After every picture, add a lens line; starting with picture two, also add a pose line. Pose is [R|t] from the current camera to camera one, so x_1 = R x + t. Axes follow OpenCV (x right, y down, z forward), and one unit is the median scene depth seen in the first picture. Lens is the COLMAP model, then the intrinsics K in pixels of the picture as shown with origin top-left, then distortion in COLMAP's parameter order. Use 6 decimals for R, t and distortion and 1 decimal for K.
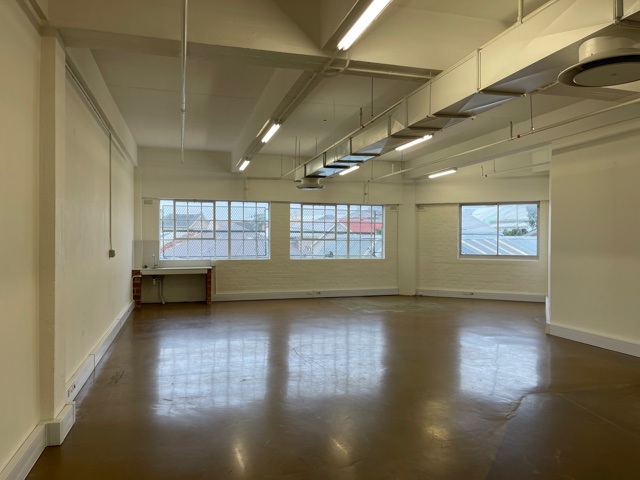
lens RADIAL K [[480.0, 0, 321.0], [0, 480.0, 242.5], [0, 0, 1]] dist [0.069792, -0.089972]
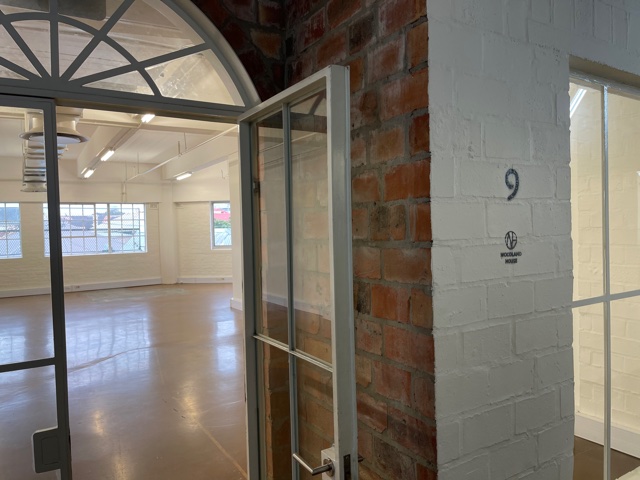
lens RADIAL K [[480.0, 0, 314.5], [0, 480.0, 241.1], [0, 0, 1]] dist [0.069792, -0.089972]
pose [[0.966009, -0.036336, 0.255942, 0.238850], [0.031522, 0.999241, 0.022887, -0.005027], [-0.256579, -0.014041, 0.966421, -0.181494]]
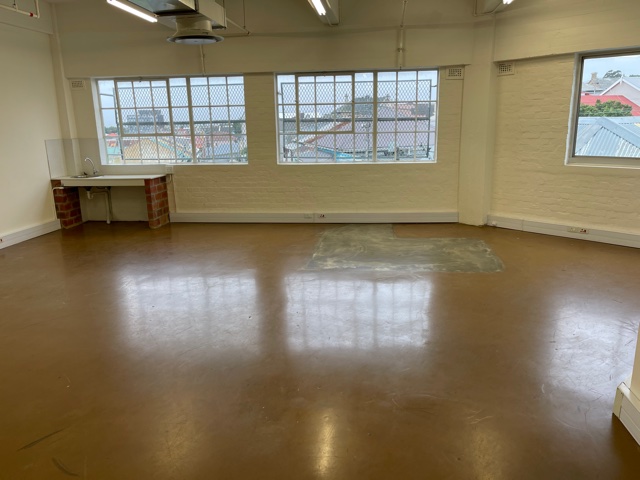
lens RADIAL K [[480.0, 0, 324.2], [0, 480.0, 237.3], [0, 0, 1]] dist [0.069792, -0.089972]
pose [[0.919389, 0.067869, -0.387450, 0.264397], [0.020464, 0.975416, 0.219421, -0.011372], [0.392817, -0.209662, 0.895397, 0.417715]]
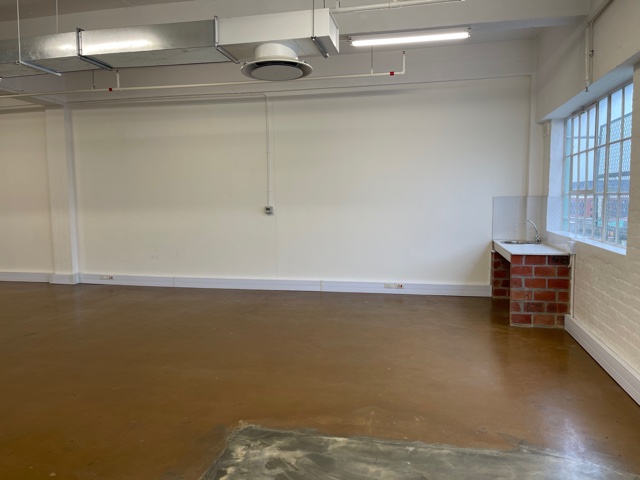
lens RADIAL K [[480.0, 0, 324.6], [0, 480.0, 239.4], [0, 0, 1]] dist [0.069792, -0.089972]
pose [[-0.479122, 0.077805, -0.874293, 0.268358], [0.001039, 0.996113, 0.088076, -0.003352], [0.877748, 0.041291, -0.477341, 0.985311]]
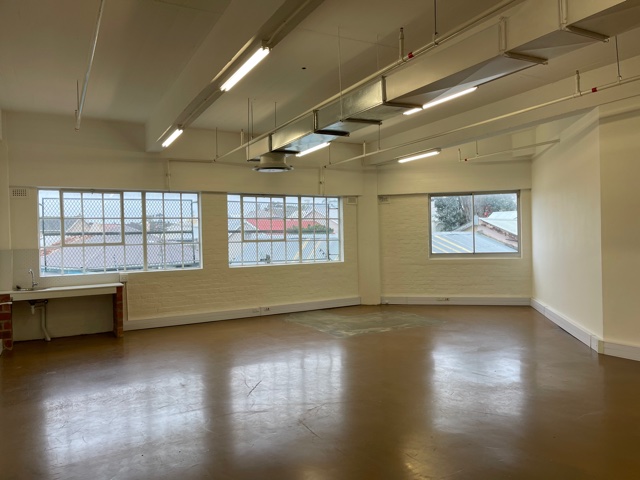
lens RADIAL K [[480.0, 0, 325.9], [0, 480.0, 240.3], [0, 0, 1]] dist [0.069792, -0.089972]
pose [[0.973641, -0.027360, 0.226438, -0.089136], [0.028887, 0.999577, -0.003432, -0.001553], [-0.226249, 0.009883, 0.974019, 0.223049]]
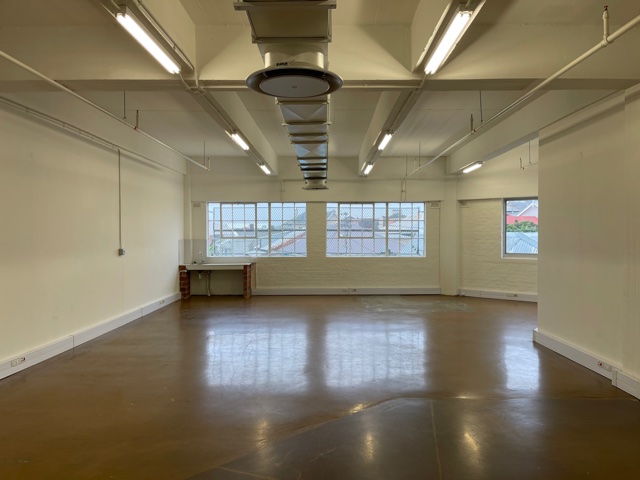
lens RADIAL K [[480.0, 0, 324.1], [0, 480.0, 244.4], [0, 0, 1]] dist [0.069792, -0.089972]
pose [[0.959951, 0.000694, -0.280169, 0.226225], [0.003026, 0.999913, 0.012847, -0.005441], [0.280153, -0.013180, 0.959865, 0.004990]]
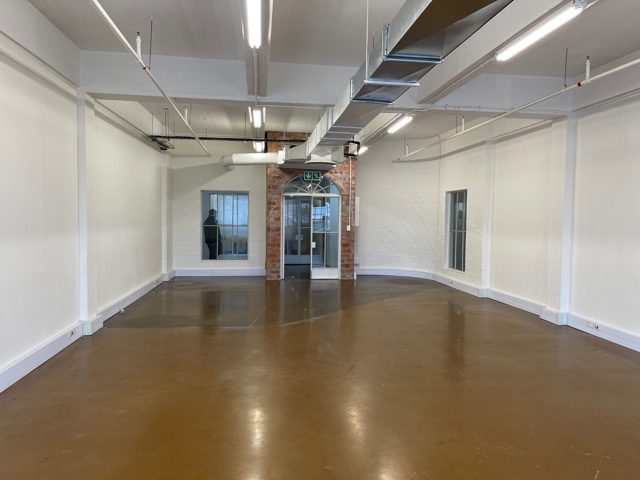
lens RADIAL K [[480.0, 0, 319.8], [0, 480.0, 242.6], [0, 0, 1]] dist [0.069792, -0.089972]
pose [[-0.988733, -0.023259, 0.147869, 0.035337], [-0.014394, 0.998049, 0.060746, -0.009710], [-0.148993, 0.057934, -0.987140, 0.959082]]
